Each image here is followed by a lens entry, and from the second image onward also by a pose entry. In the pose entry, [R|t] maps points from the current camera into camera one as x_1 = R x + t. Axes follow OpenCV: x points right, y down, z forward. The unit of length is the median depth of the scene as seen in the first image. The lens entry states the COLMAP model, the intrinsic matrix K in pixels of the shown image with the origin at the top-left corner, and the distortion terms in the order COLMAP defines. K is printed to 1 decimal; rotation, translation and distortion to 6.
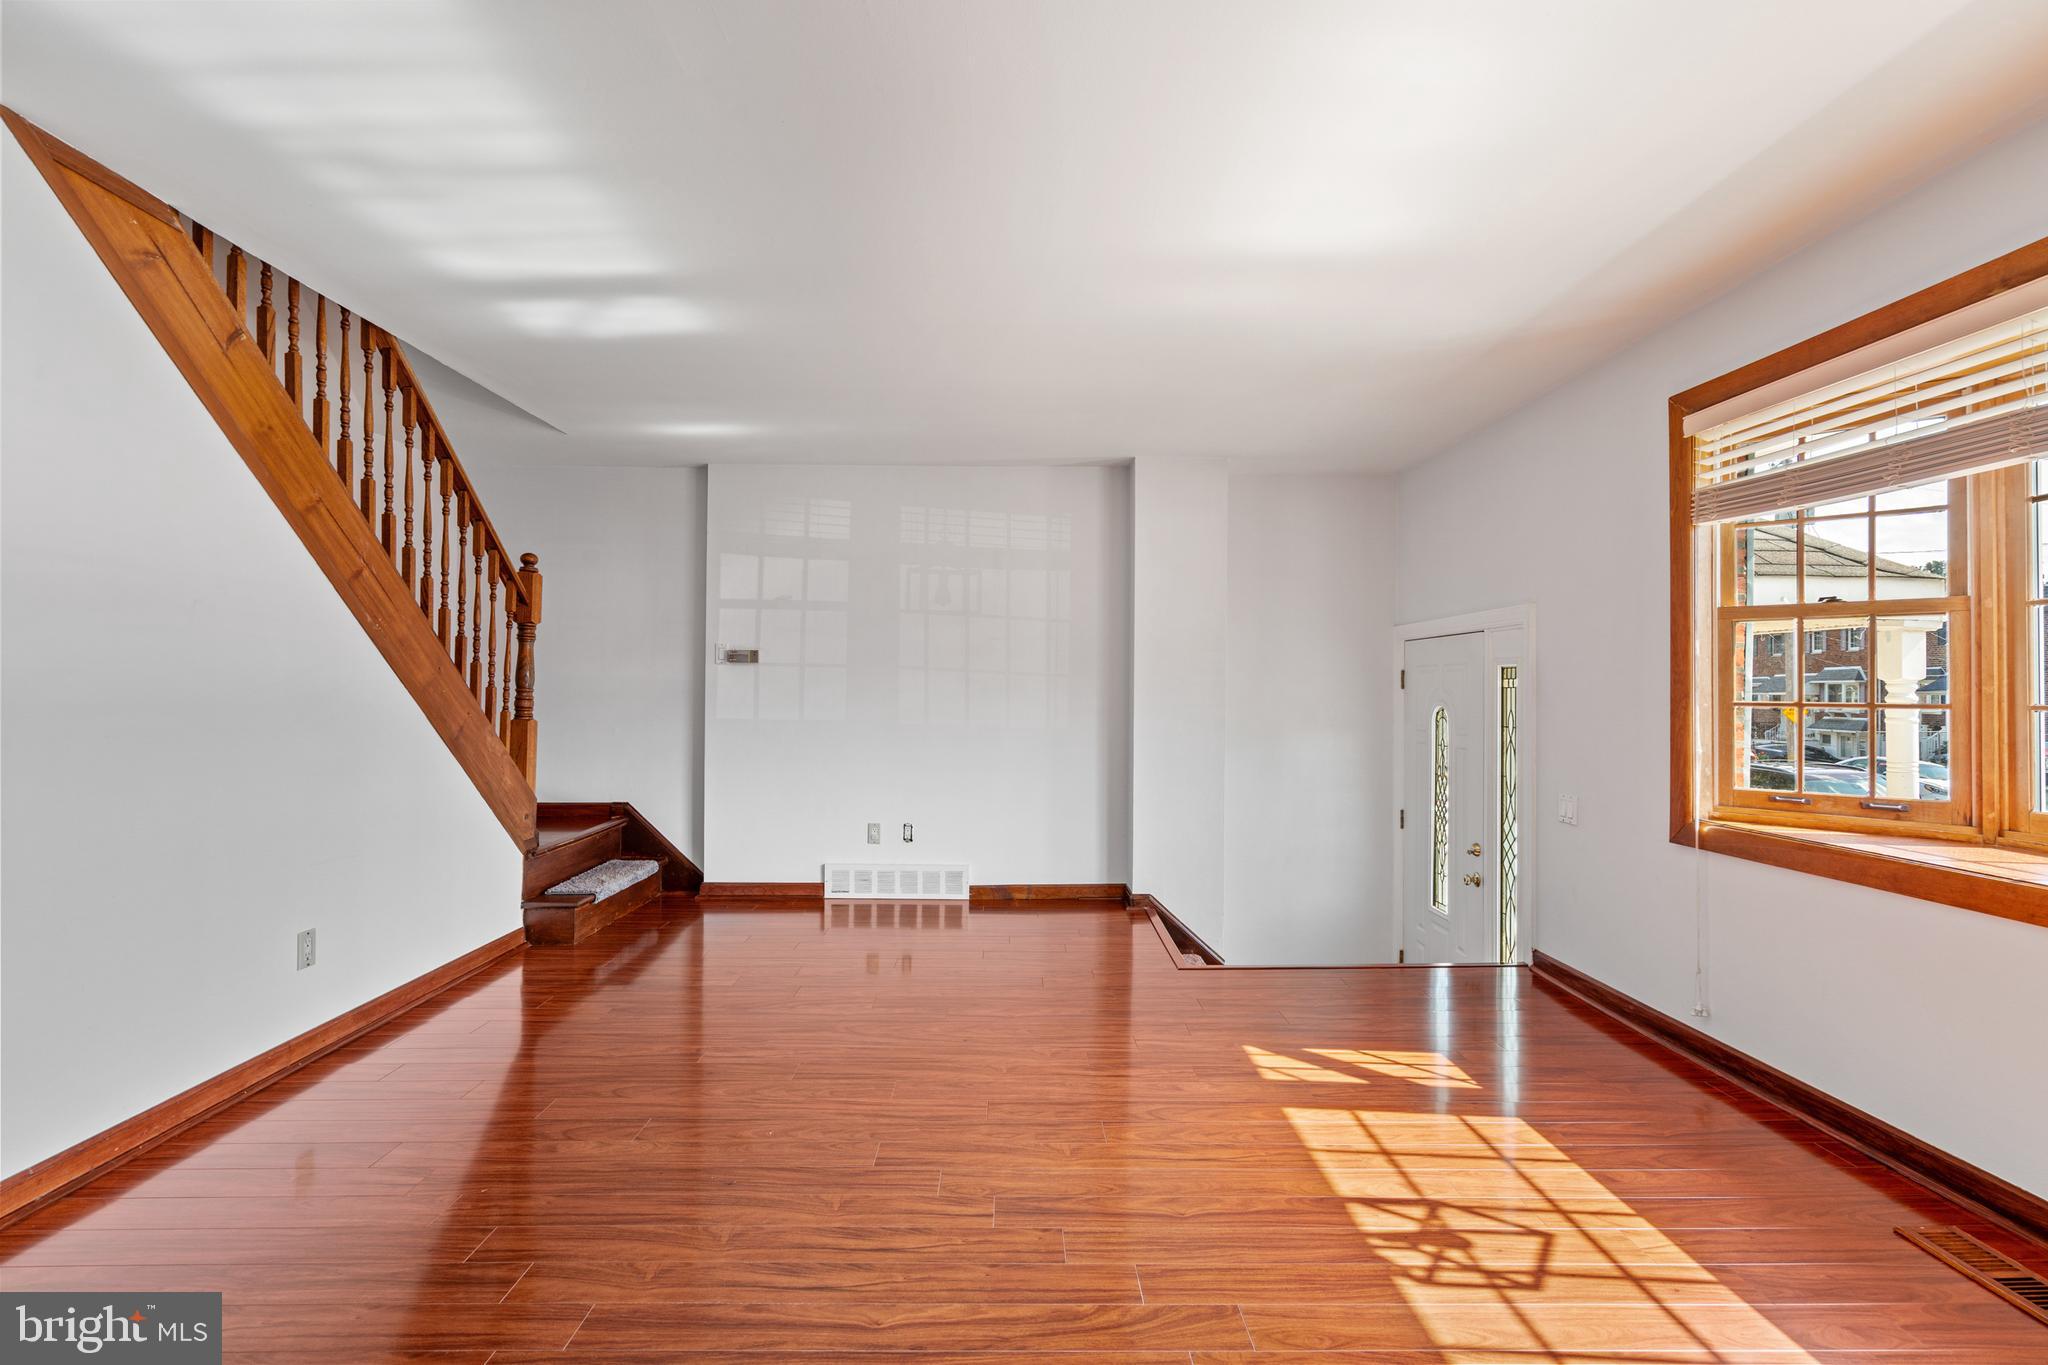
lens RADIAL K [[923.7, 0, 1010.4], [0, 923.7, 672.4], [0, 0, 1]] dist [0.000074, 0.000268]
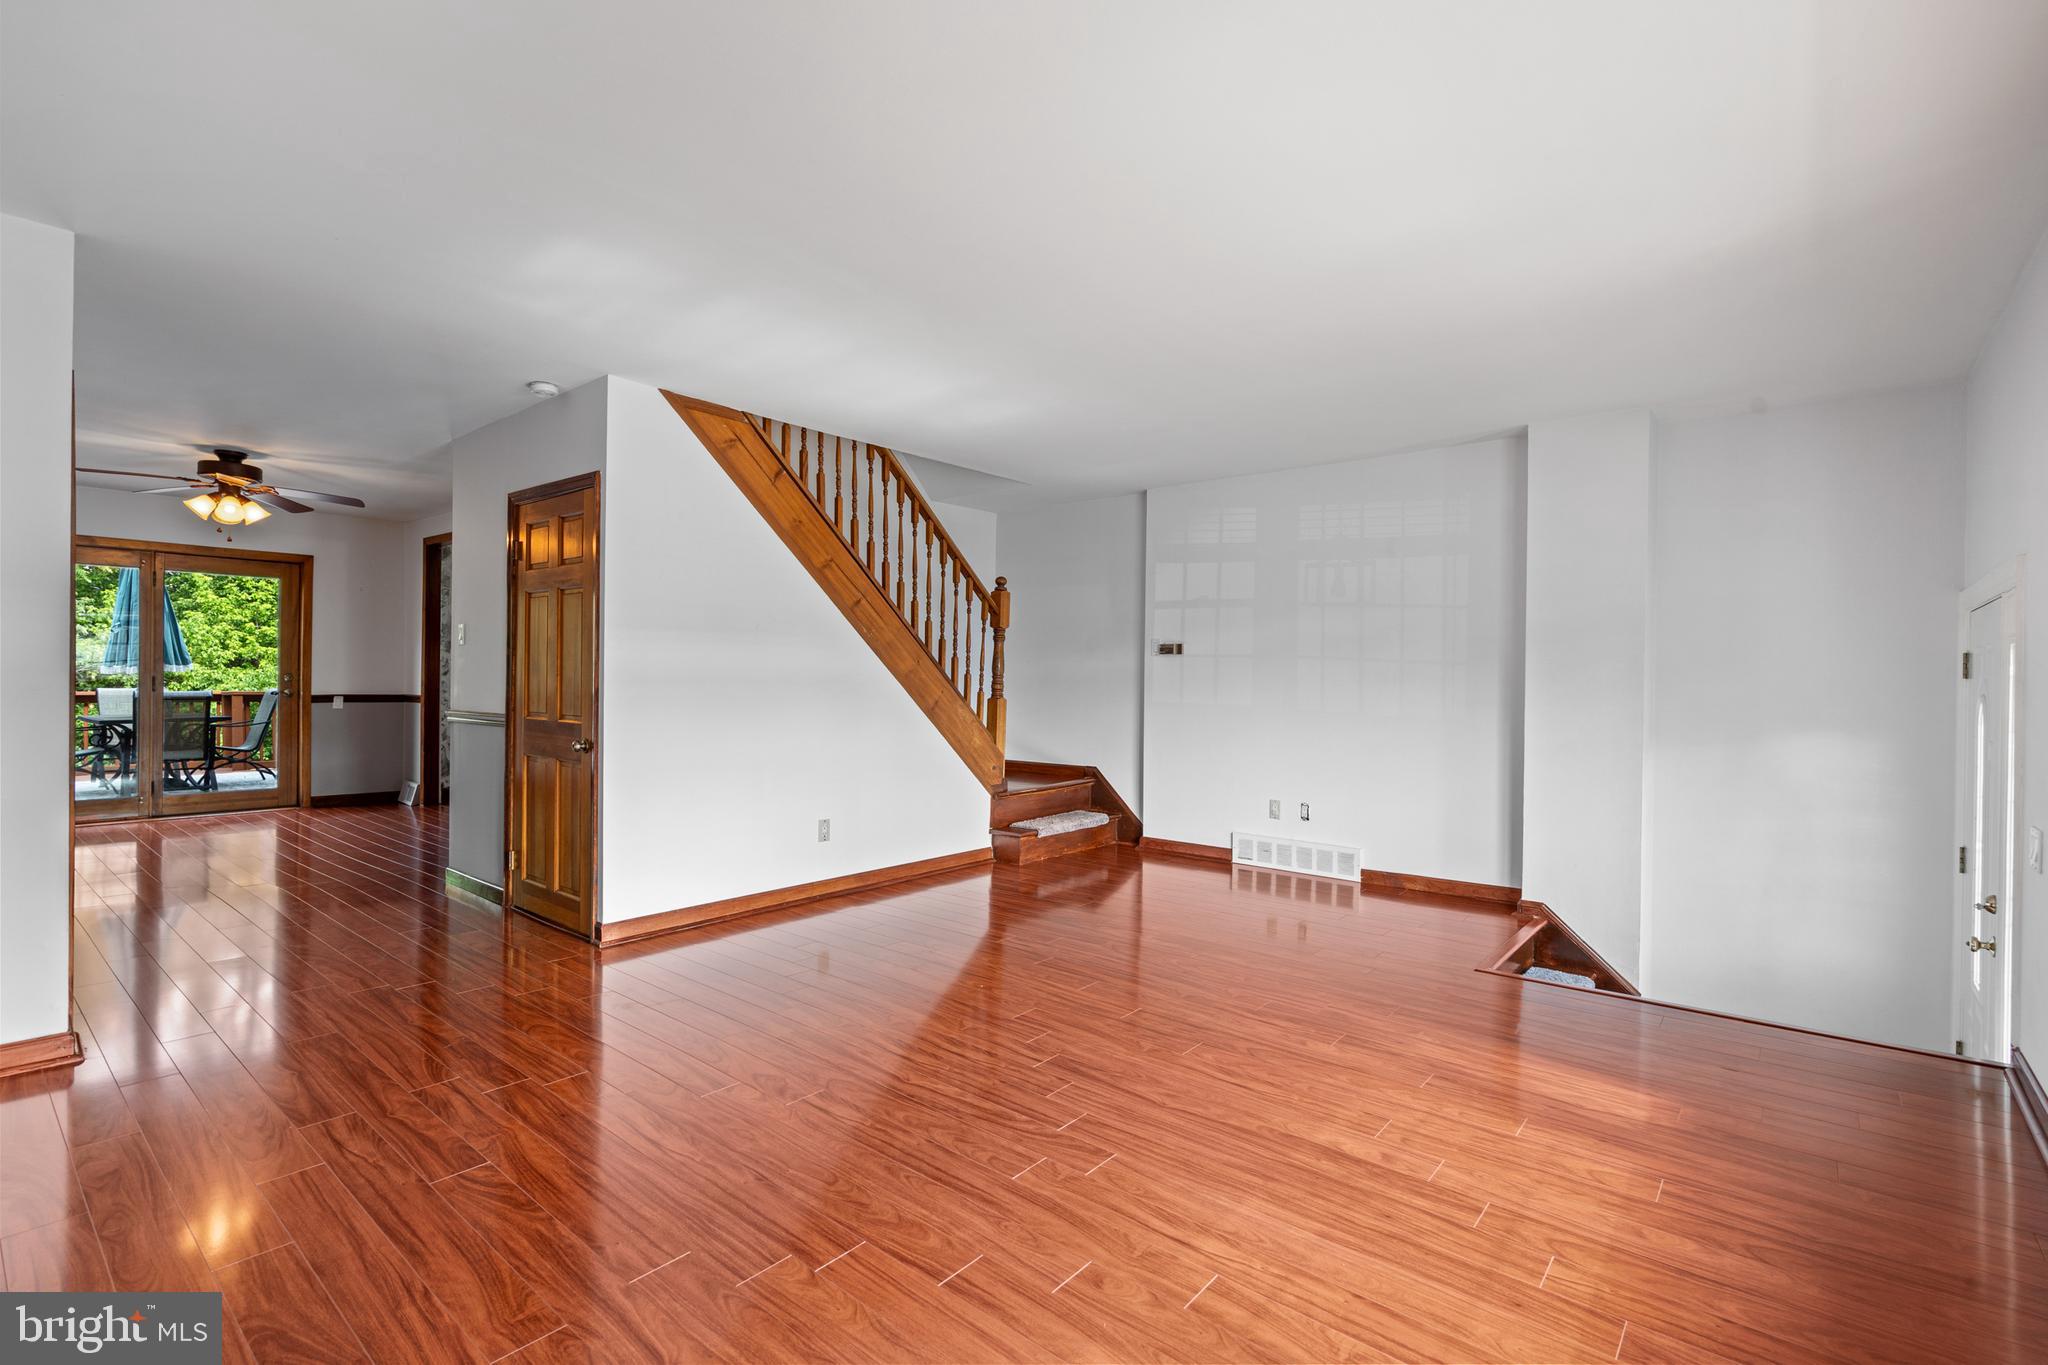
lens RADIAL K [[916.0, 0, 1029.5], [0, 916.0, 677.6], [0, 0, 1]] dist [-0.017177, 0.000353]
pose [[0.764638, 0.003329, -0.644451, 0.637347], [0.006637, 0.999893, 0.013040, 0.005064], [0.644425, -0.014248, 0.764534, -0.021680]]
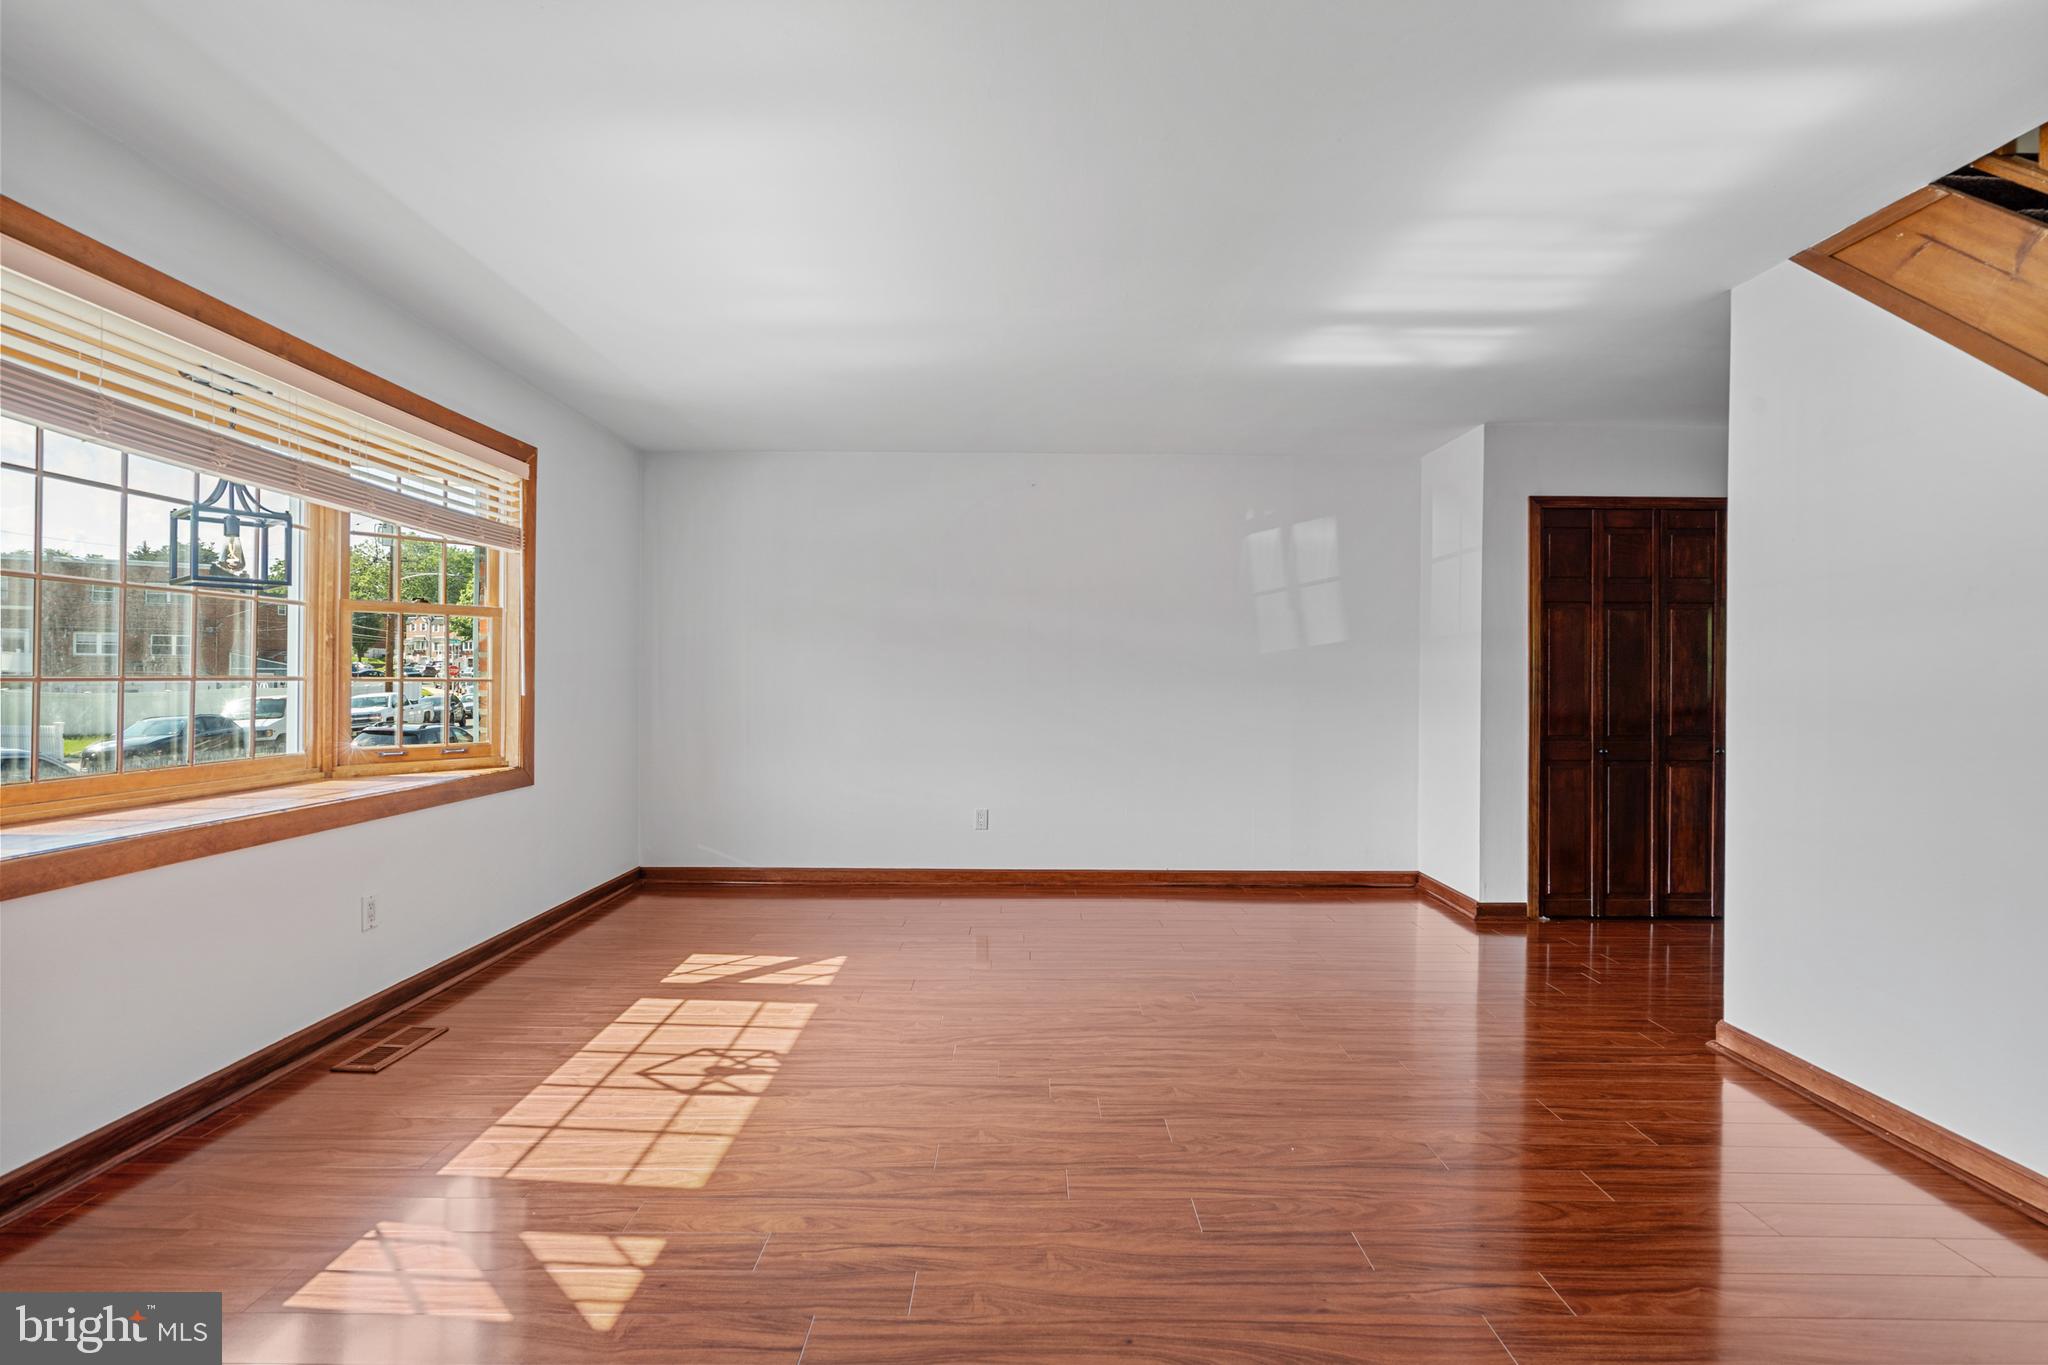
lens RADIAL K [[936.6, 0, 1023.5], [0, 936.6, 680.5], [0, 0, 1]] dist [-0.003405, 0.001102]
pose [[-0.999911, -0.013269, 0.001201, 0.018018], [-0.013289, 0.999750, -0.017996, 0.037893], [-0.000961, -0.018010, -0.999837, 1.781205]]
